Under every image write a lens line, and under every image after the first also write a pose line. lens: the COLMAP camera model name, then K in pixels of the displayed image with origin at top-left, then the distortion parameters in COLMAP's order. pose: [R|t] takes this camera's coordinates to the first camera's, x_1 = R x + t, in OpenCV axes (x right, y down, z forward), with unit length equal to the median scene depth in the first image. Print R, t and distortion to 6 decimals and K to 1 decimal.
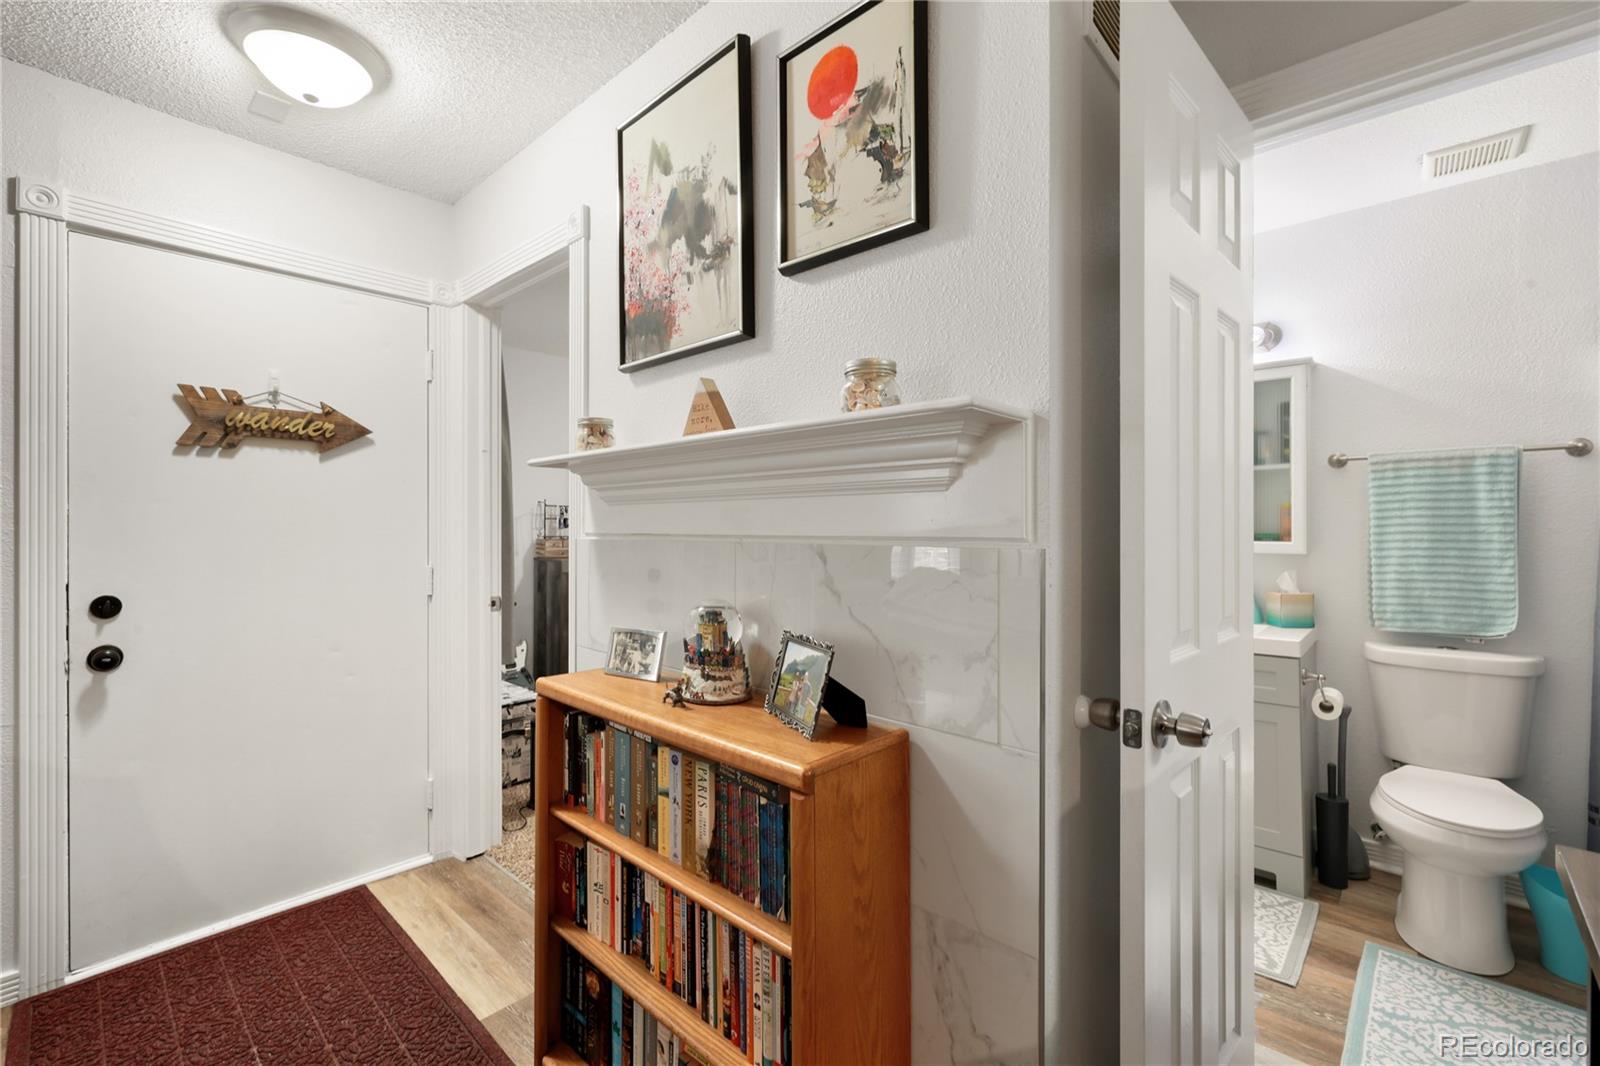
lens RADIAL K [[703.6, 0, 789.8], [0, 703.6, 524.8], [0, 0, 1]] dist [-0.001354, 0.009108]
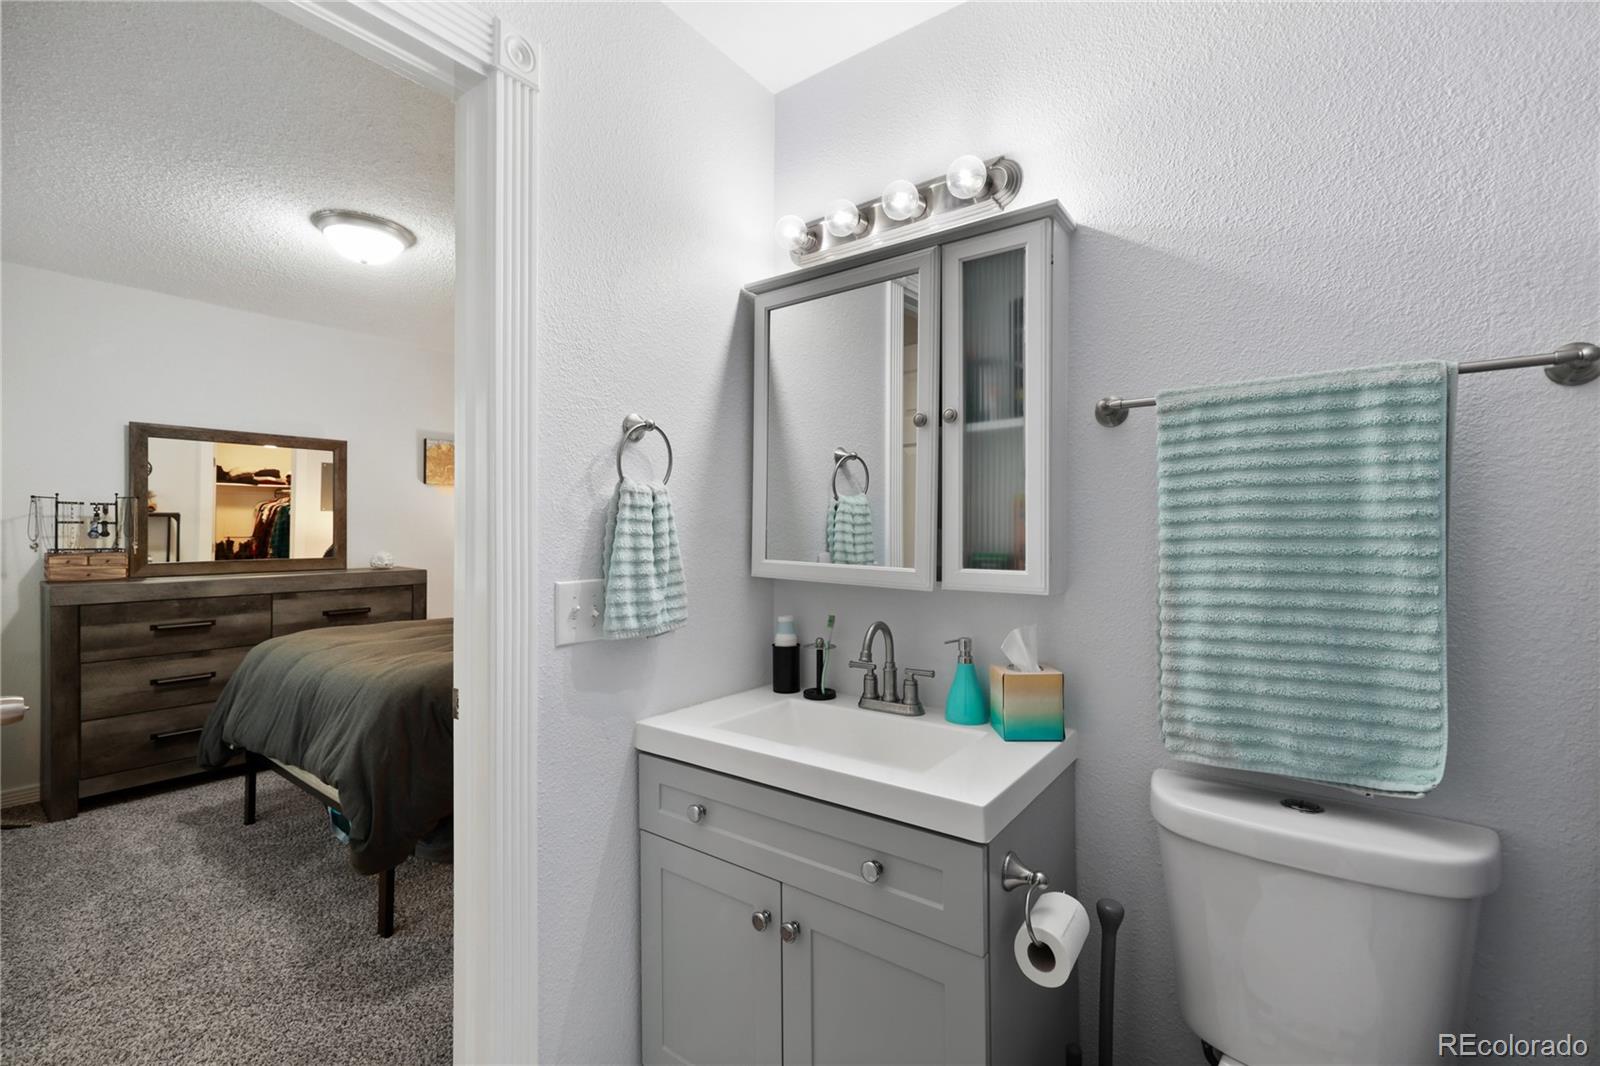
lens RADIAL K [[703.6, 0, 773.8], [0, 703.6, 534.3], [0, 0, 1]] dist [-0.001354, 0.009108]
pose [[0.997197, 0.002576, 0.074774, 0.550326], [-0.002703, 0.999995, 0.001592, -0.002584], [-0.074770, -0.001790, 0.997199, 0.566097]]
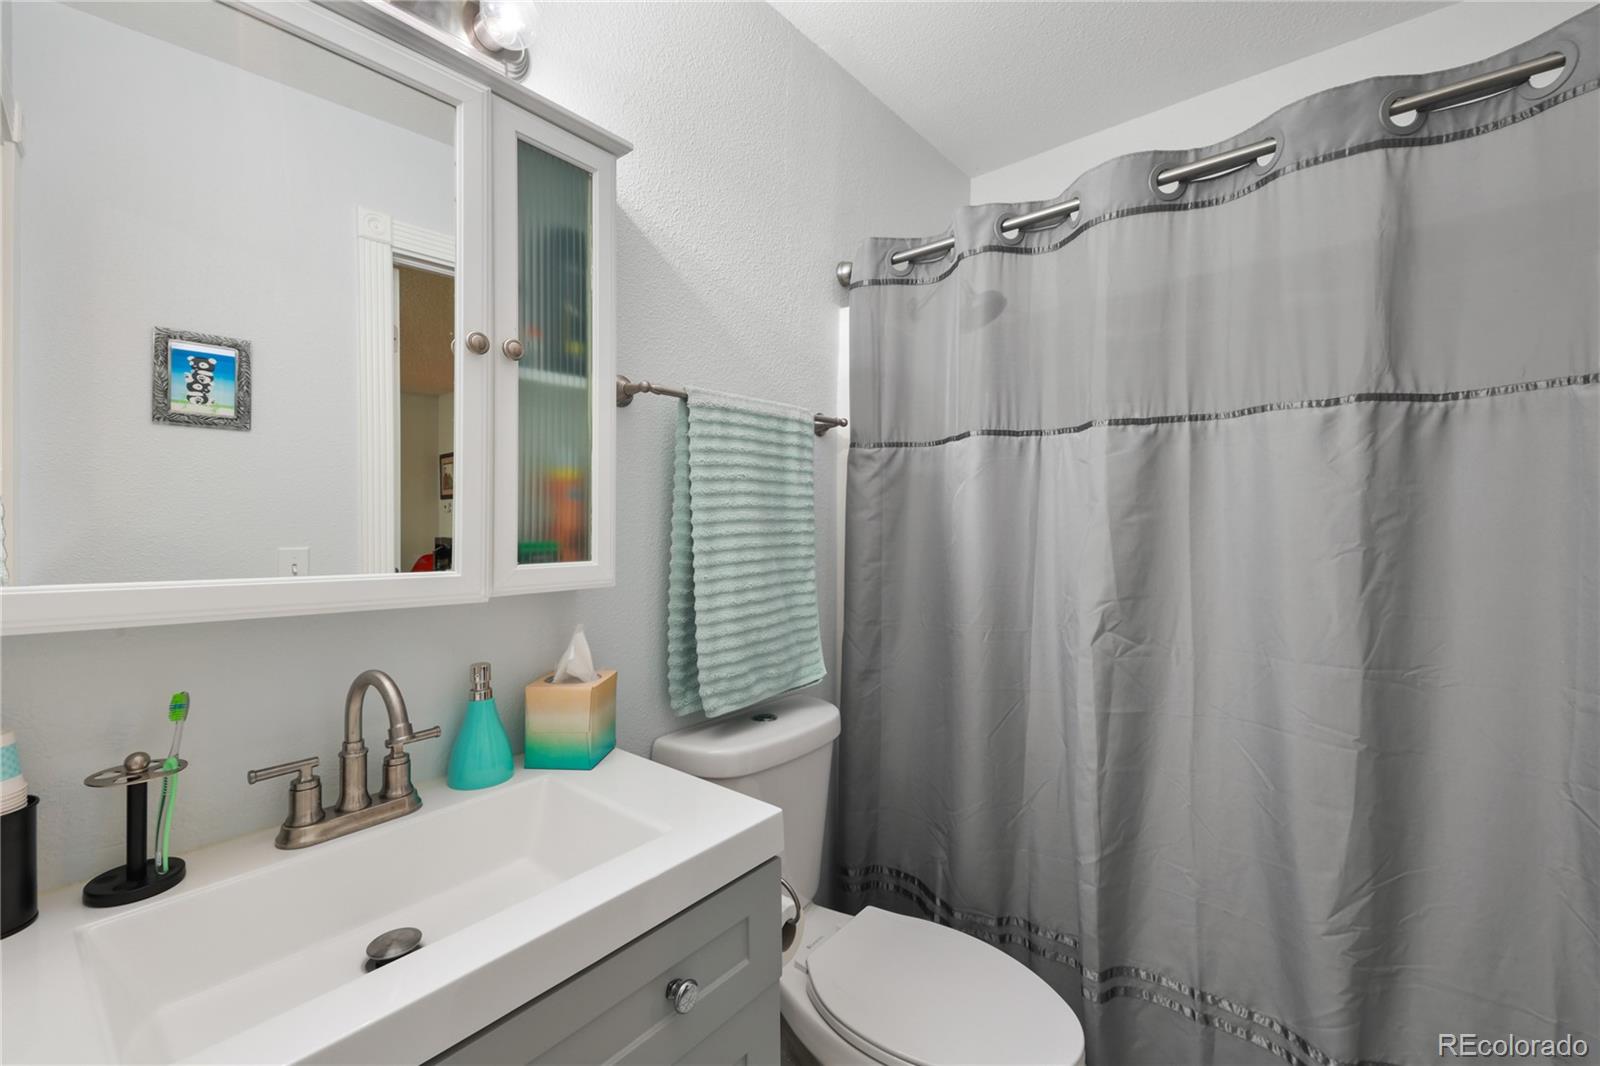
lens RADIAL K [[670.8, 0, 803.3], [0, 670.8, 522.7], [0, 0, 1]] dist [0.002919, 0.000053]
pose [[-0.042443, -0.001474, 0.999098, 0.330917], [-0.001146, 0.999998, 0.001426, 0.000217], [-0.999098, -0.001084, -0.042444, 0.990679]]
